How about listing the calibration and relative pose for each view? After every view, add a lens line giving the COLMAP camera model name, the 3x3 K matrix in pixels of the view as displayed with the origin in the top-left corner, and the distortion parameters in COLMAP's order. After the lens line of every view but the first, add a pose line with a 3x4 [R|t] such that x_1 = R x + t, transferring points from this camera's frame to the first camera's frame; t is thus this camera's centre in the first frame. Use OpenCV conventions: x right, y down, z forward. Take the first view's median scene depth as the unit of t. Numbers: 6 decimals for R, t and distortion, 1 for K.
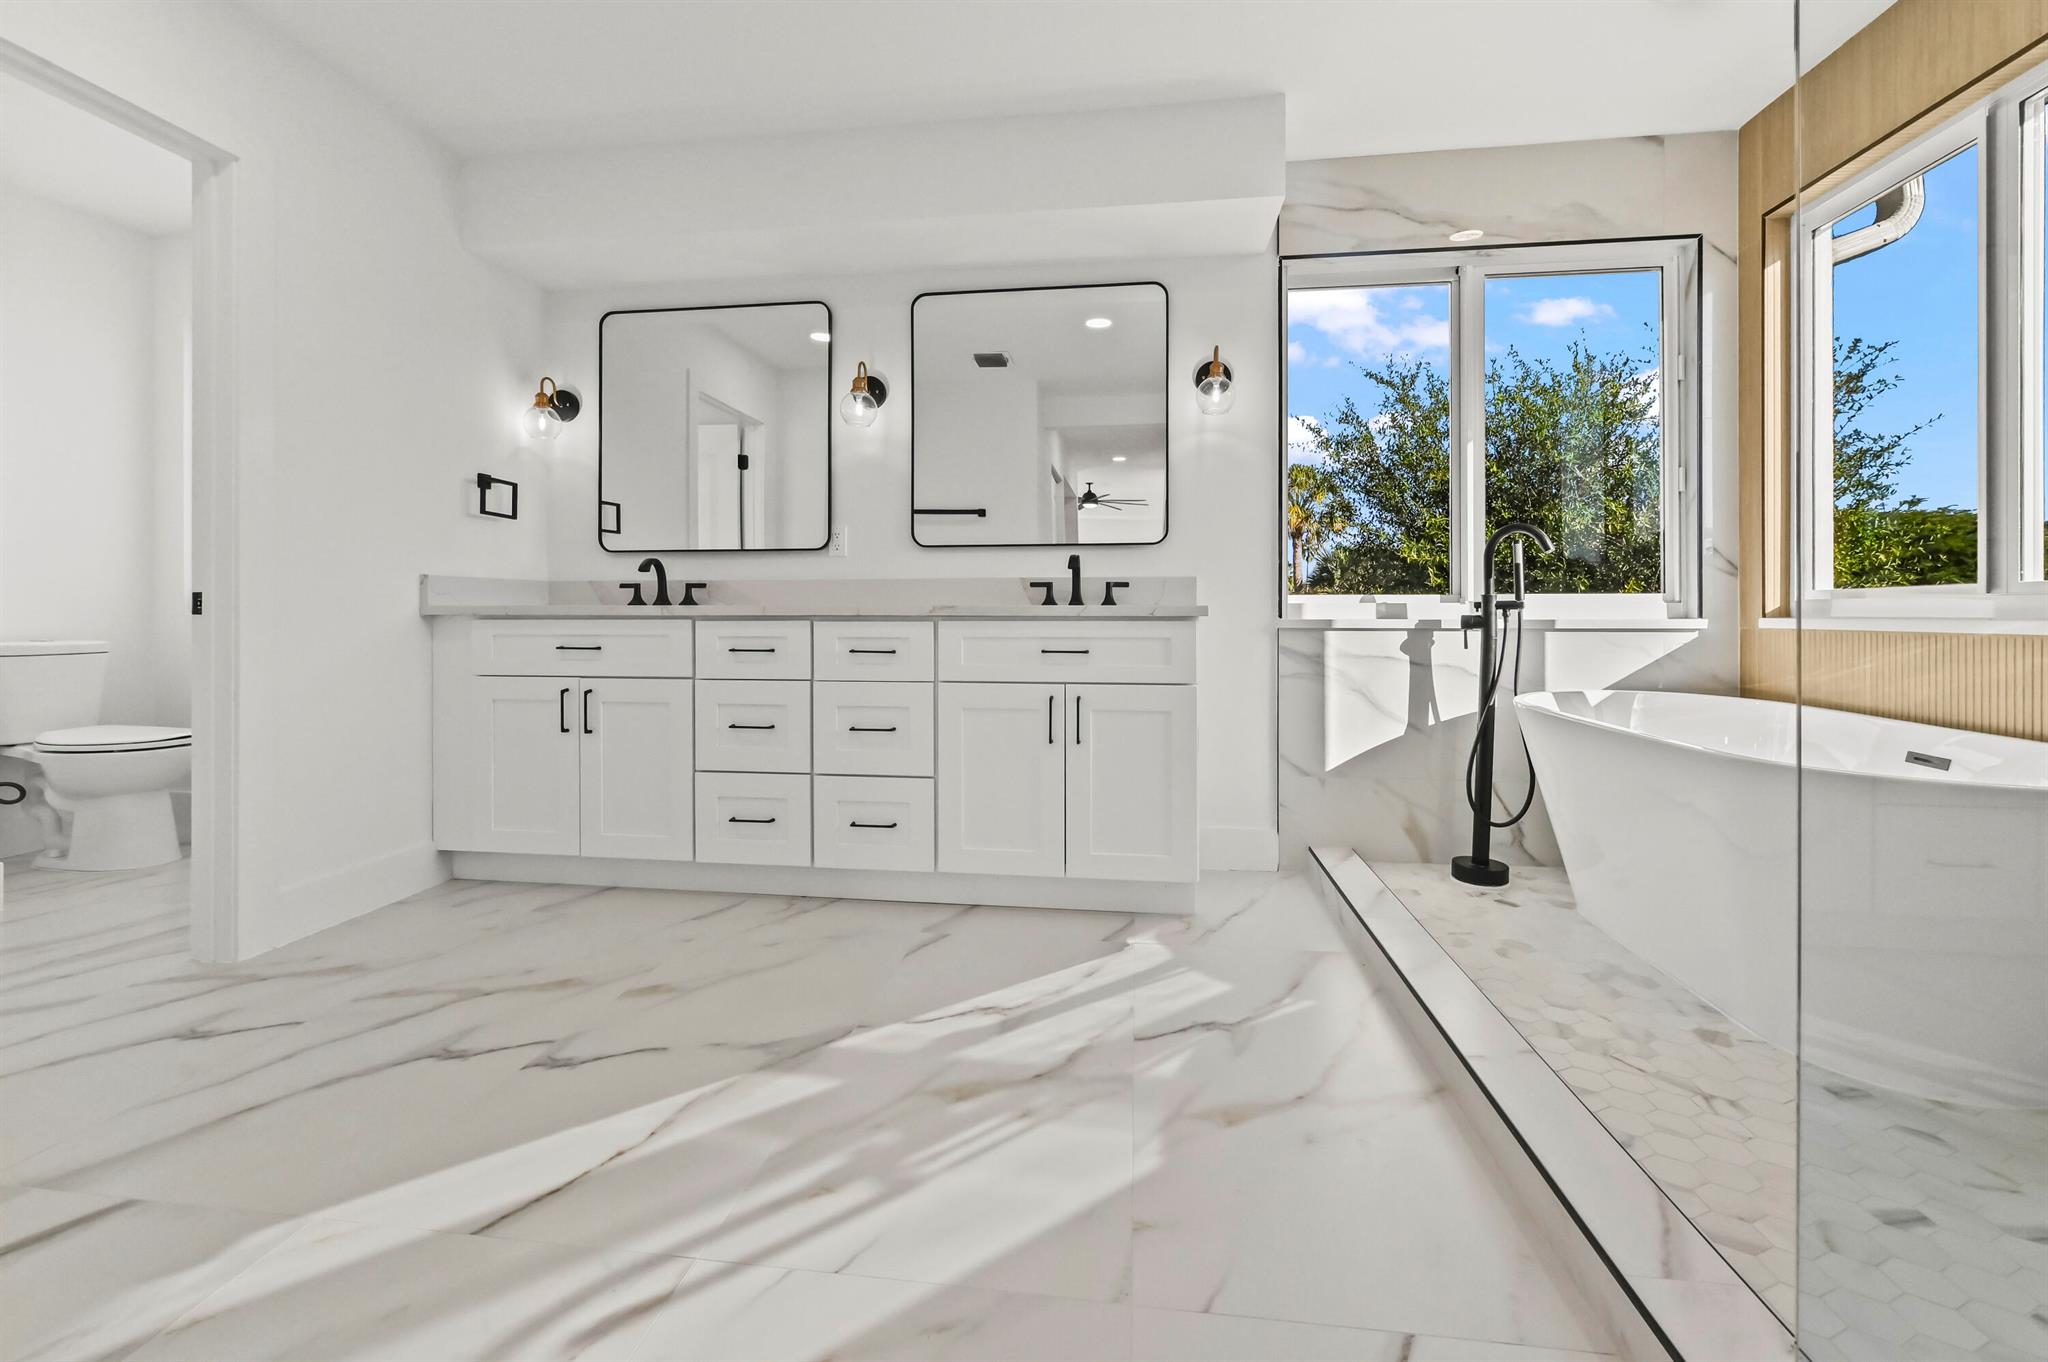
lens RADIAL K [[821.0, 0, 1000.8], [0, 821.0, 602.9], [0, 0, 1]] dist [0.000638, 0.000085]
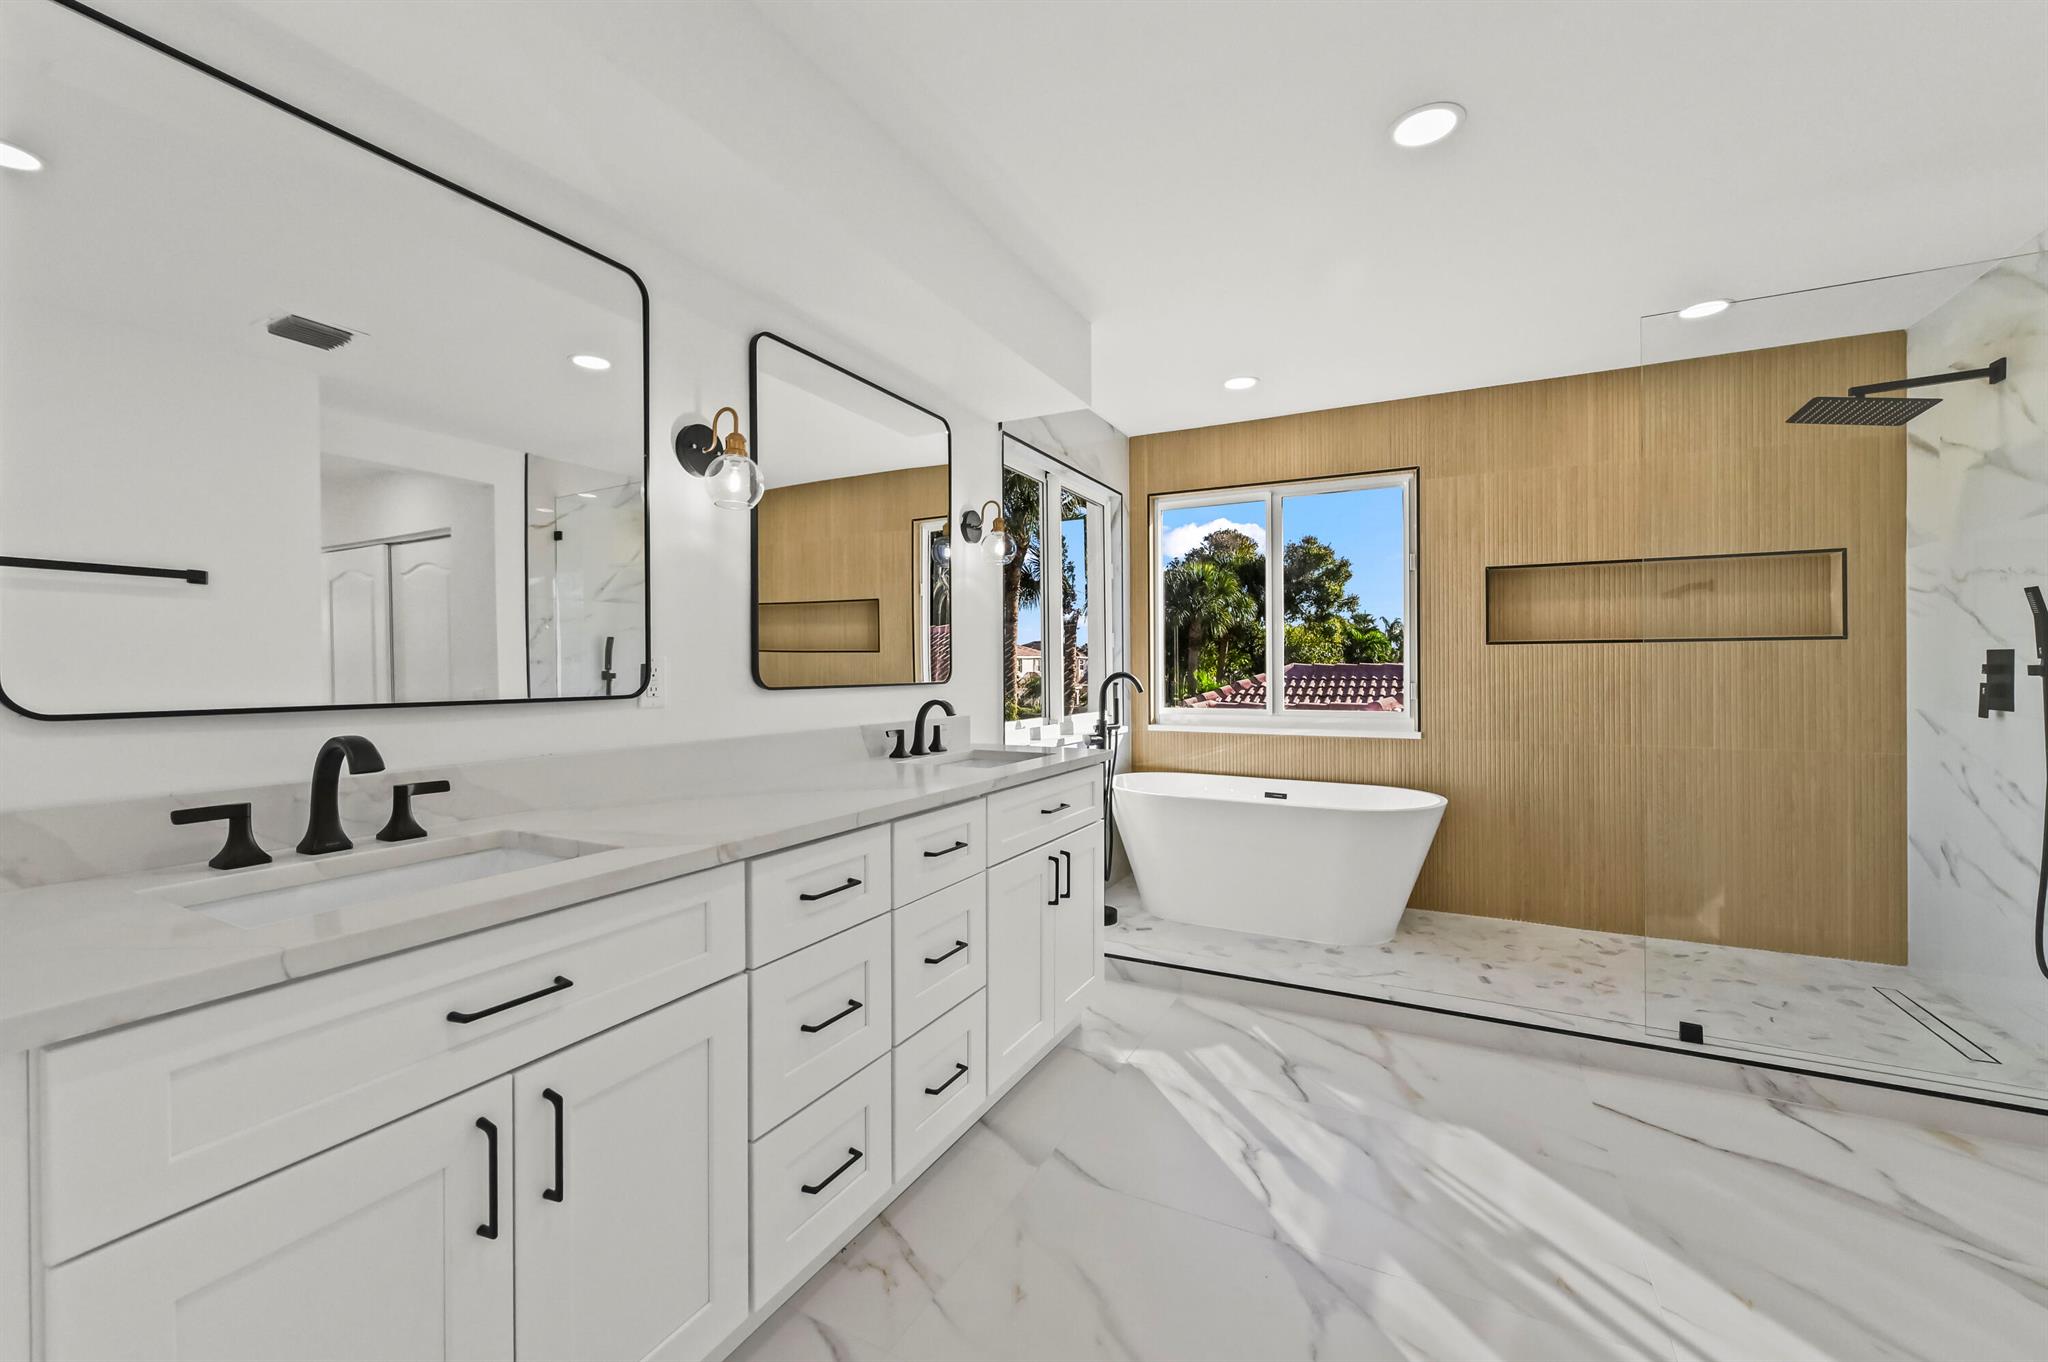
lens RADIAL K [[821.0, 0, 1015.5], [0, 821.0, 675.1], [0, 0, 1]] dist [0.000638, 0.000085]
pose [[0.353107, -0.008108, 0.935548, -1.064672], [0.005464, 0.999963, 0.006604, -0.133837], [-0.935567, 0.002780, 0.353139, 0.859064]]
